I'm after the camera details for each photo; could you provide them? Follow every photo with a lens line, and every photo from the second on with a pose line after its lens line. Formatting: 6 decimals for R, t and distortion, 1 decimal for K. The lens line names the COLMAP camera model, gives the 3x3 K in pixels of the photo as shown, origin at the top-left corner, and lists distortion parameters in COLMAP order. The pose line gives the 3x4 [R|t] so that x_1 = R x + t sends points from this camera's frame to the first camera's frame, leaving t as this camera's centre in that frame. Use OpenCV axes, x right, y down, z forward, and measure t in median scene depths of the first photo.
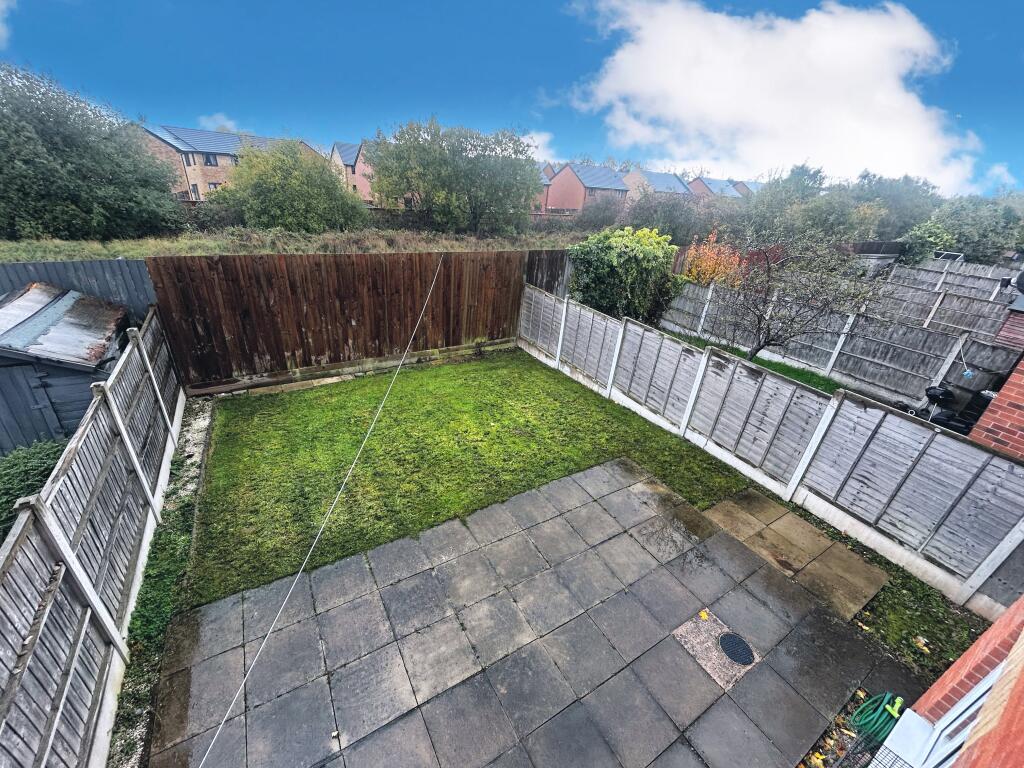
lens RADIAL K [[409.7, 0, 509.0], [0, 409.7, 385.2], [0, 0, 1]] dist [0.001598, 0.000039]
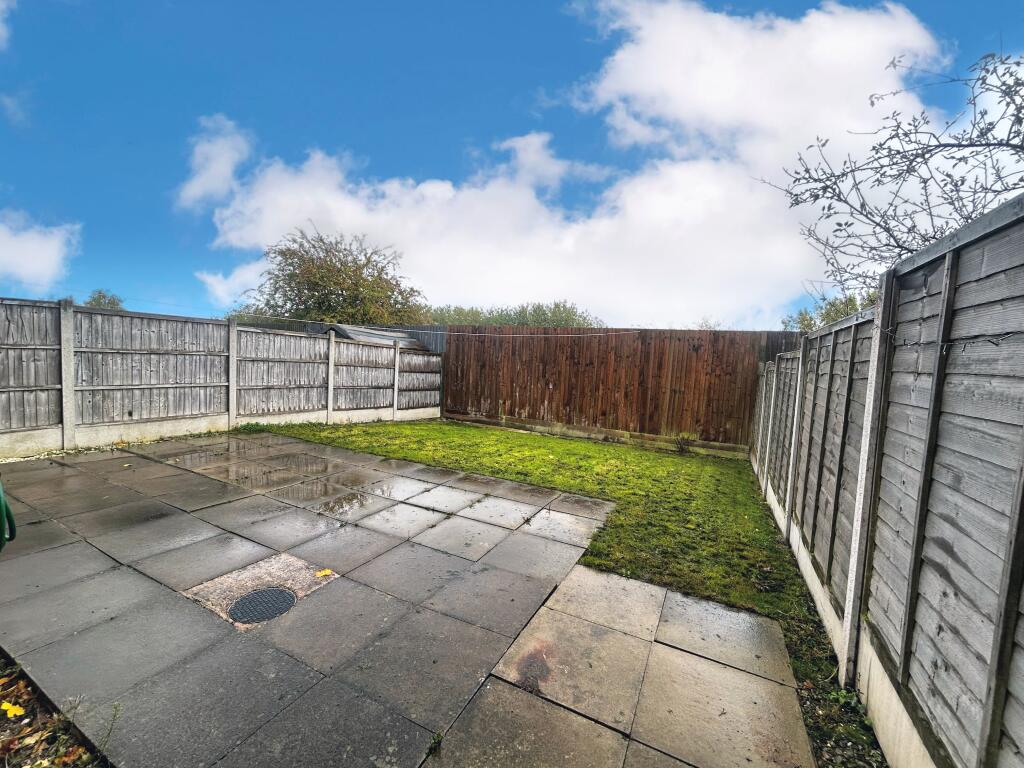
lens RADIAL K [[409.7, 0, 509.0], [0, 409.7, 385.2], [0, 0, 1]] dist [0.001598, 0.000039]
pose [[0.527280, 0.004124, -0.849682, 0.494612], [-0.394732, 0.886720, -0.240652, 0.155150], [0.752438, 0.462288, 0.469178, 0.348620]]
